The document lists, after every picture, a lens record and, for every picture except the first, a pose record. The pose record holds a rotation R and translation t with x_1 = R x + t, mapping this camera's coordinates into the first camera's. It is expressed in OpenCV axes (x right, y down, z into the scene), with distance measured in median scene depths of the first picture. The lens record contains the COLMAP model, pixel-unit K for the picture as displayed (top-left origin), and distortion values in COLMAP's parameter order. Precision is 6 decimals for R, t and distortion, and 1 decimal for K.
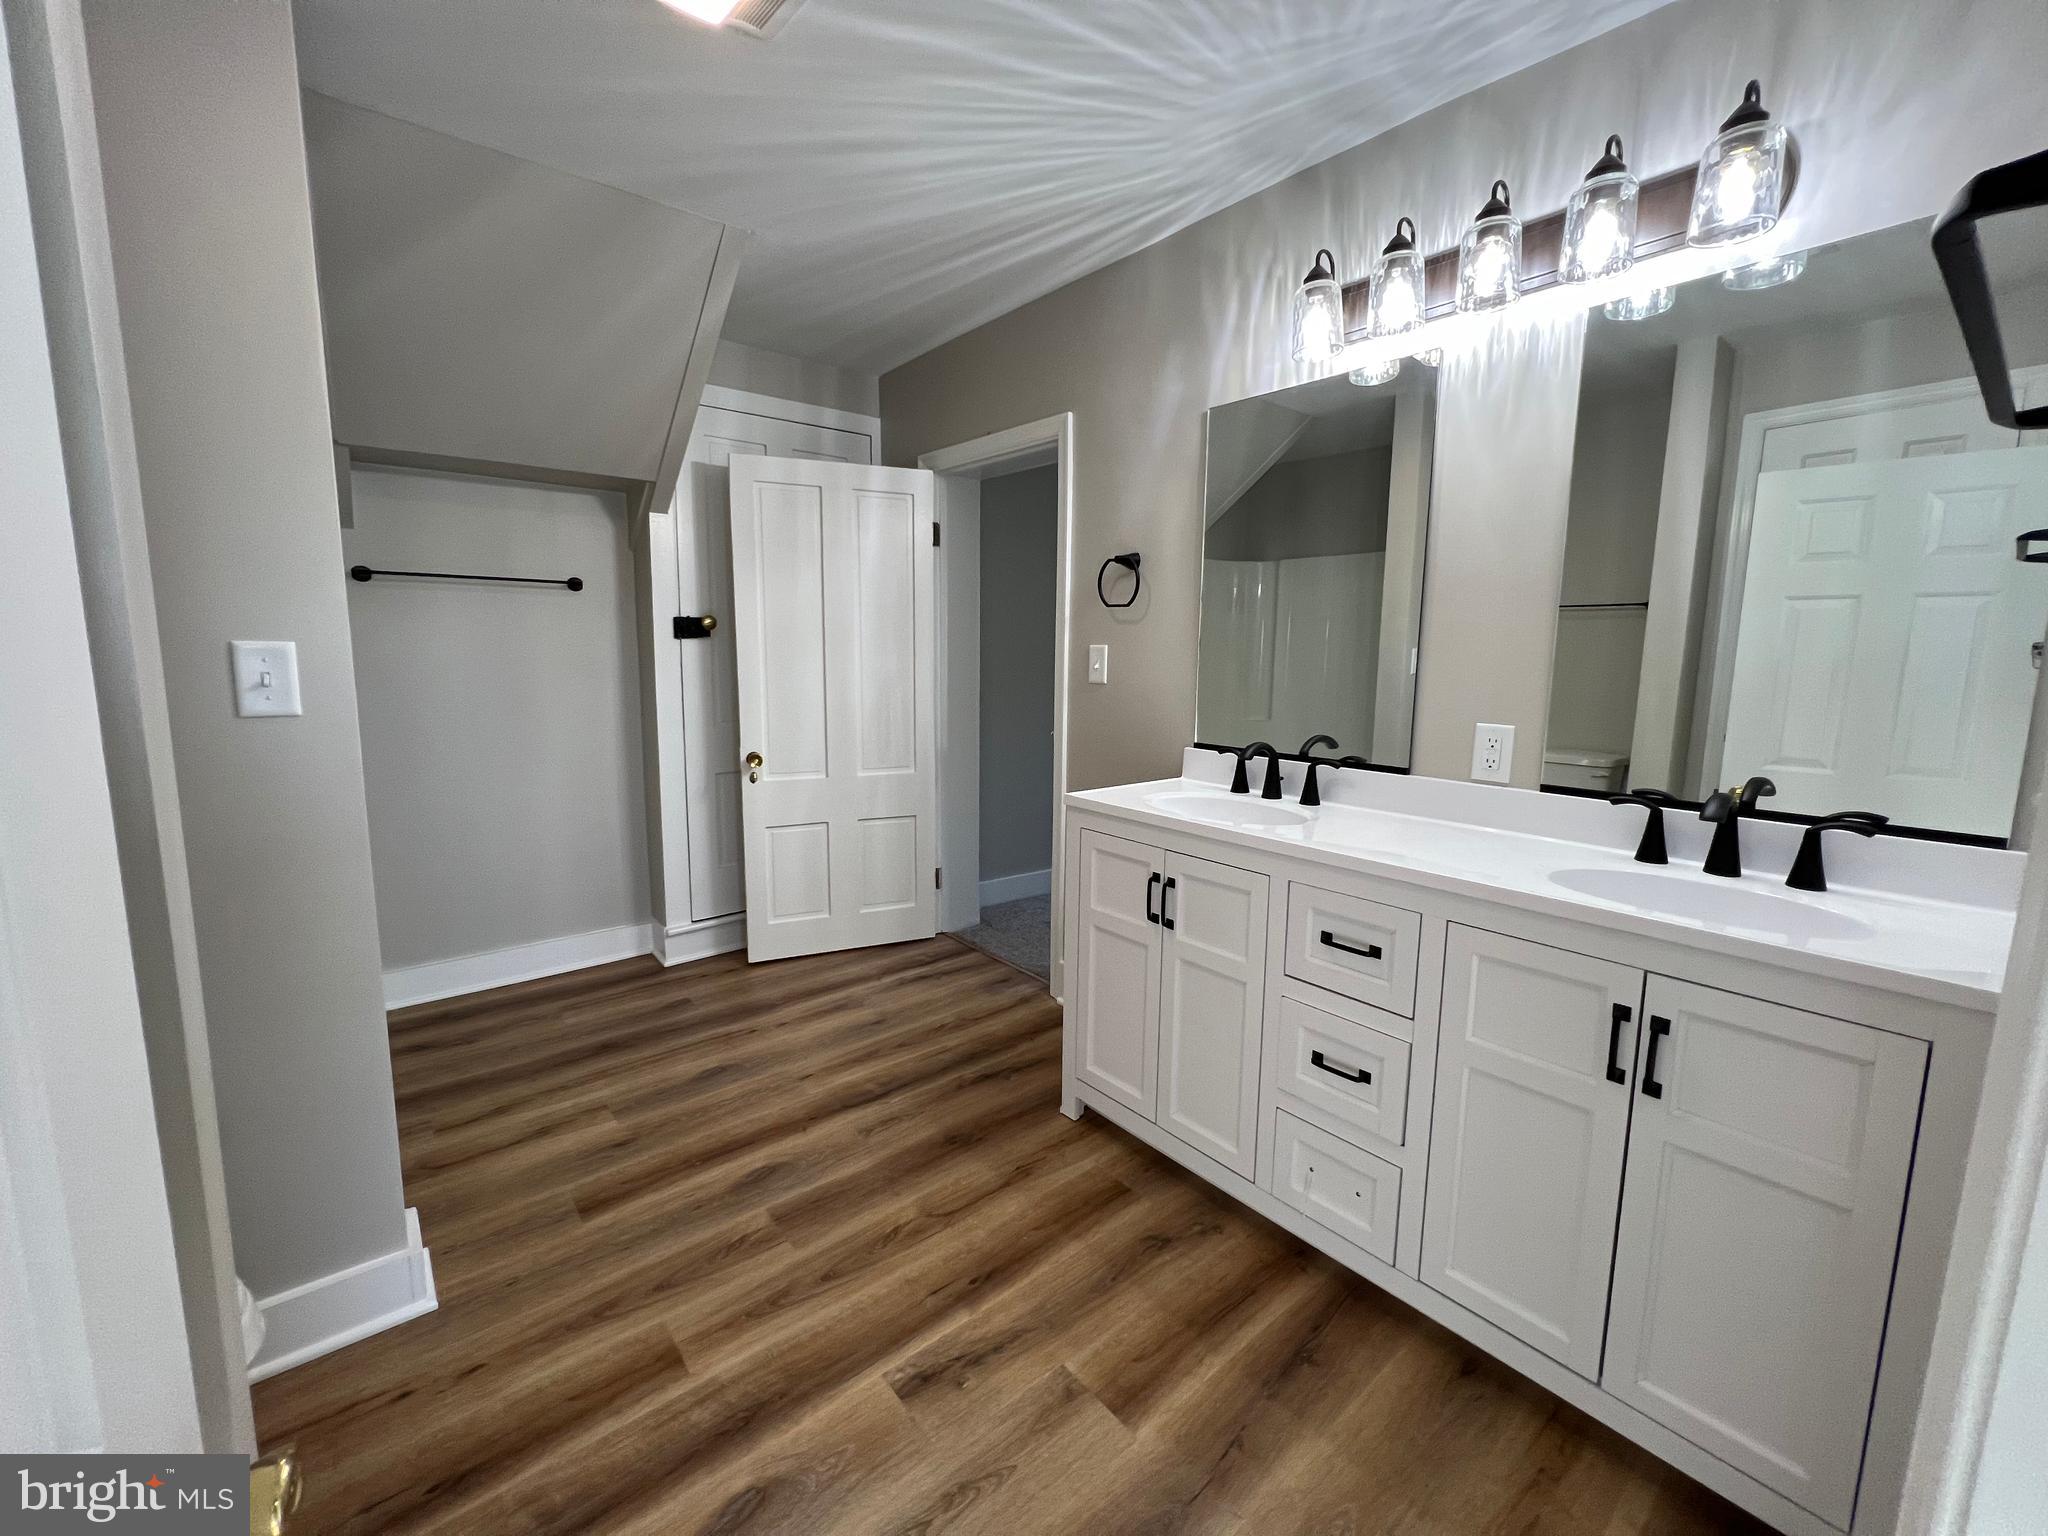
lens RADIAL K [[824.8, 0, 1027.4], [0, 824.8, 760.9], [0, 0, 1]] dist [-0.002916, 0.000156]
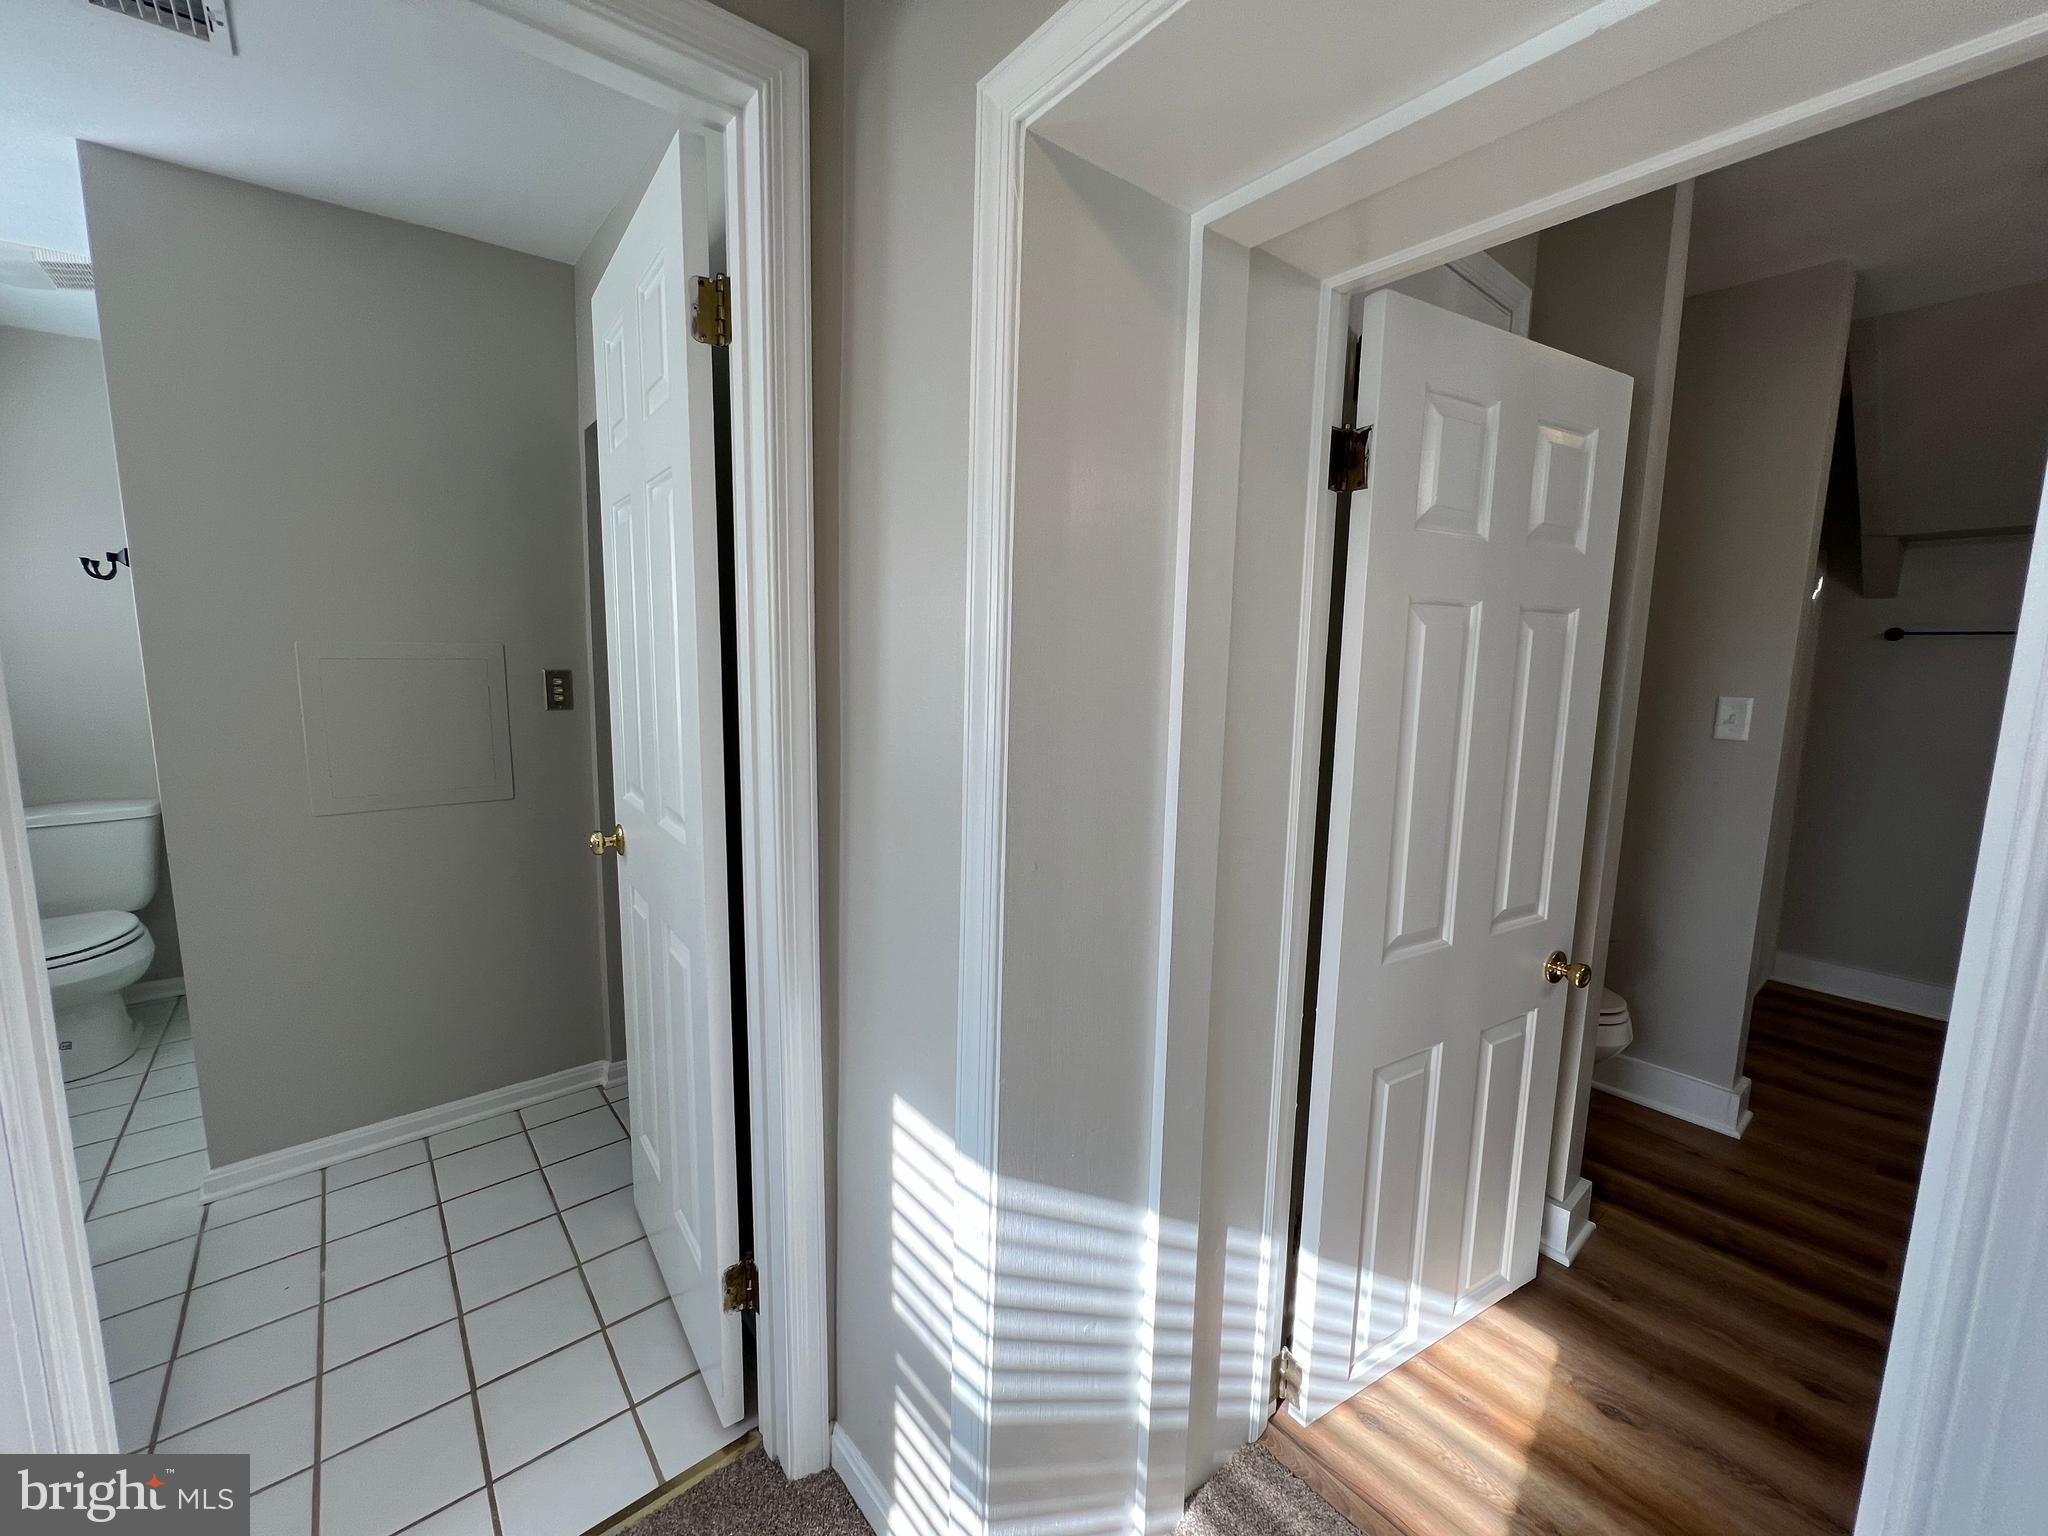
lens RADIAL K [[821.9, 0, 1021.0], [0, 821.9, 764.1], [0, 0, 1]] dist [-0.001542, 0.000491]
pose [[0.005471, 0.123046, -0.992386, 0.525389], [-0.153855, 0.980688, 0.120747, 0.012383], [0.988078, 0.152023, 0.024296, -0.342831]]
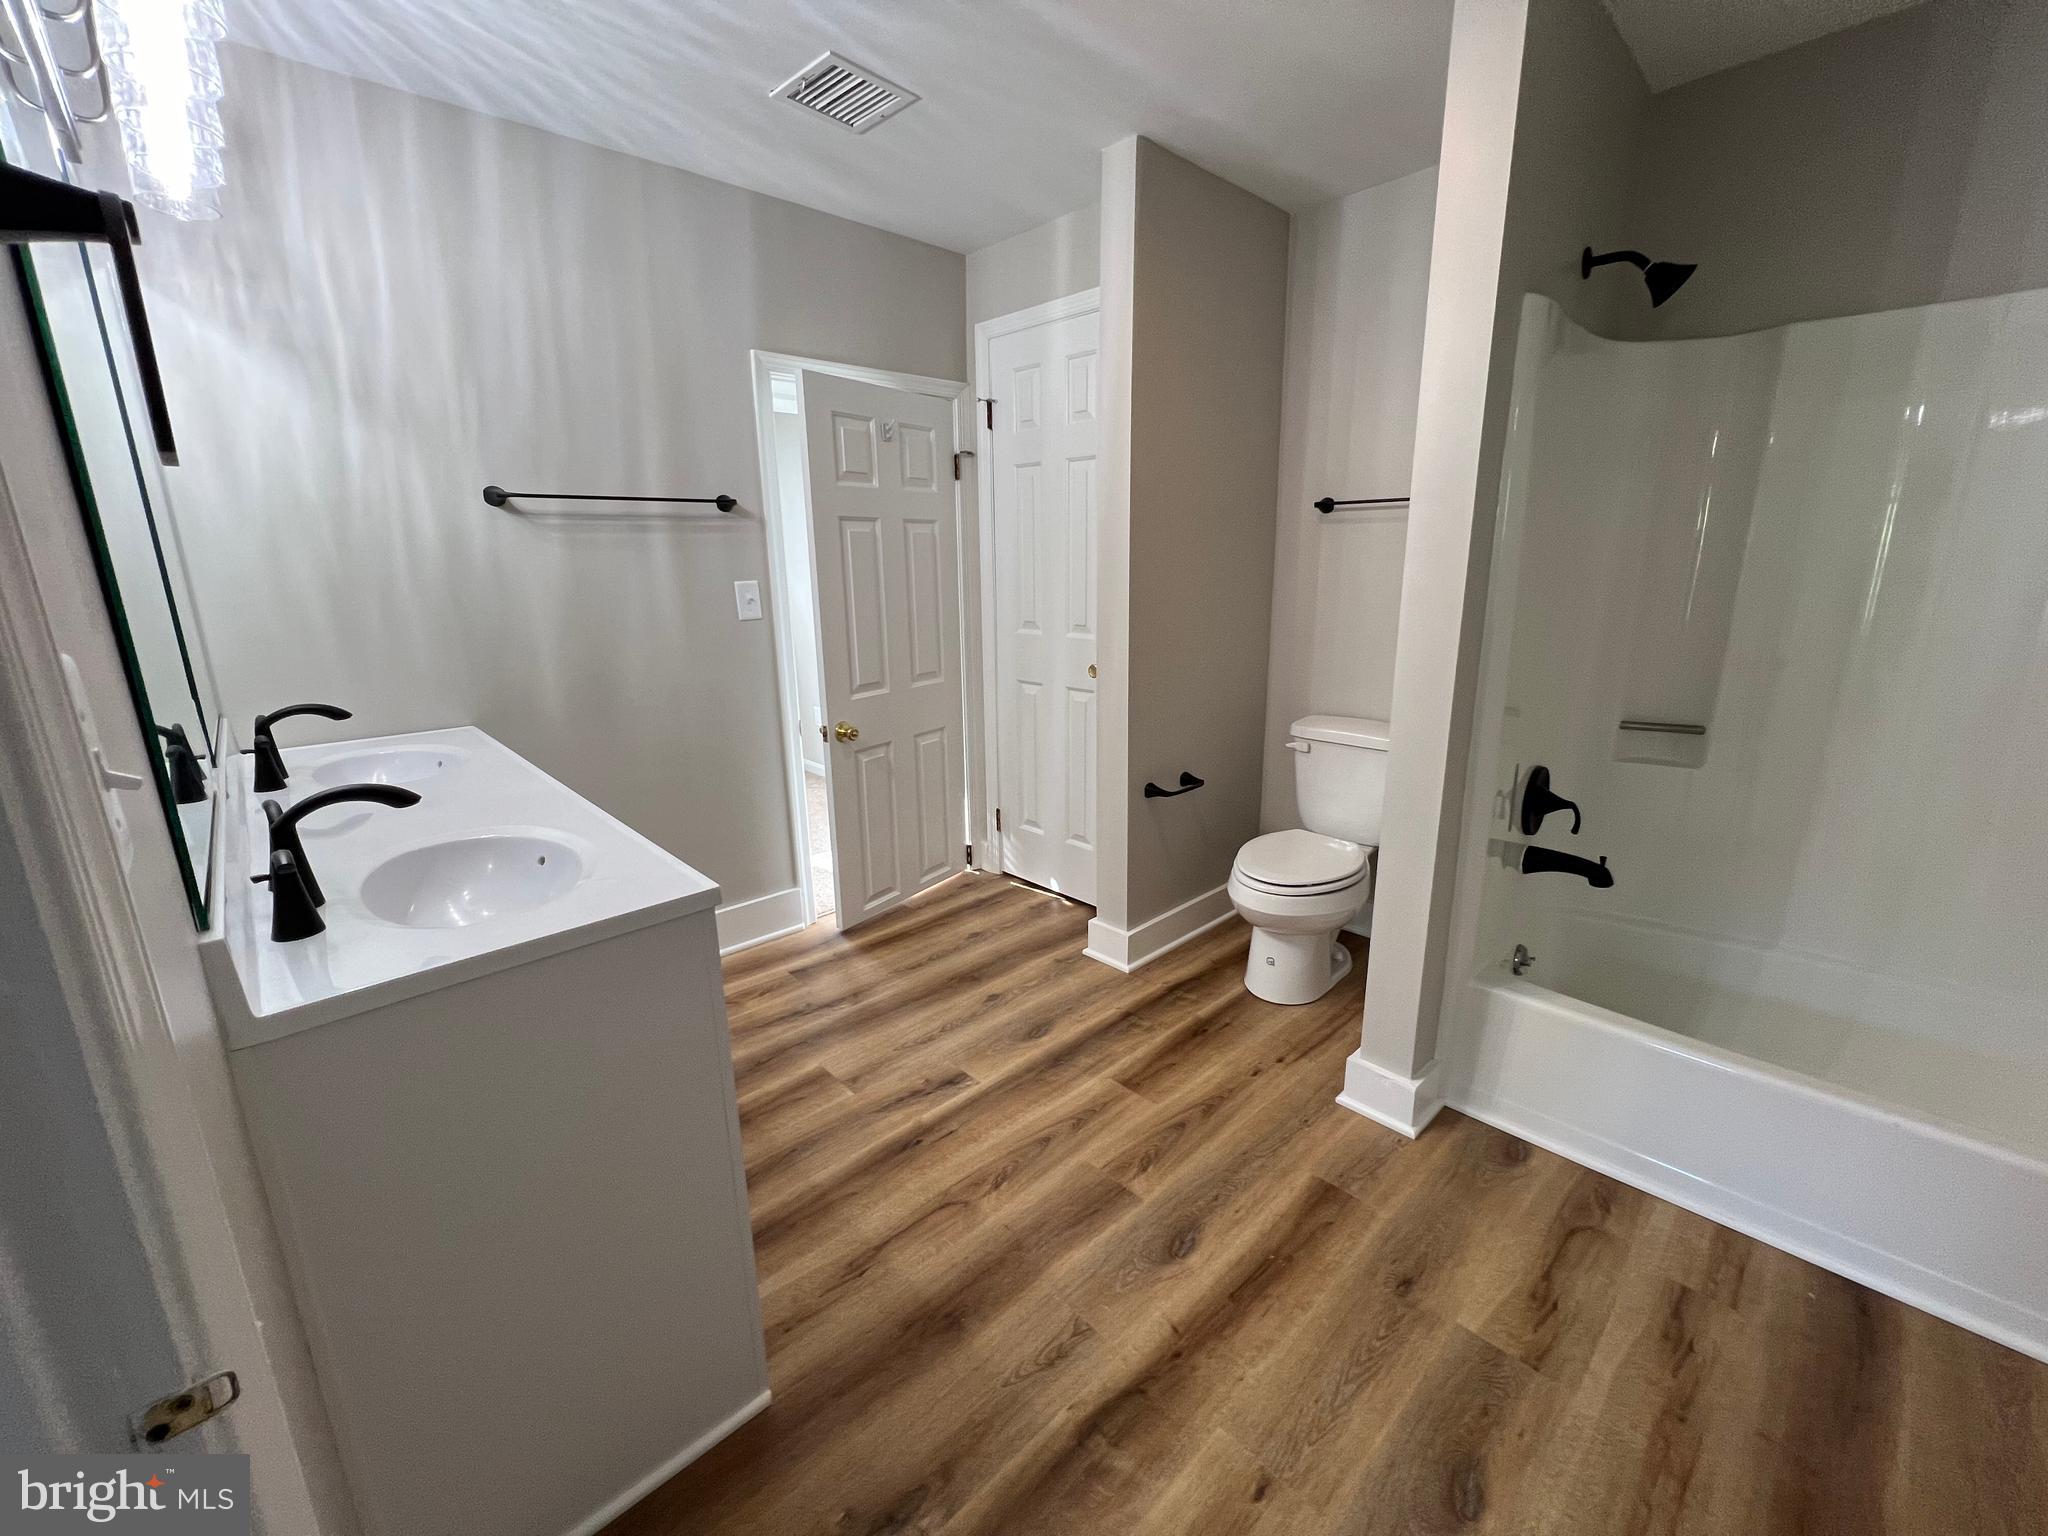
lens RADIAL K [[824.8, 0, 1024.6], [0, 824.8, 761.4], [0, 0, 1]] dist [-0.002916, 0.000156]
pose [[-0.997872, 0.018549, -0.062514, -0.122986], [-0.005875, 0.929212, 0.369499, -0.237567], [0.064942, 0.369080, -0.927126, 1.524976]]
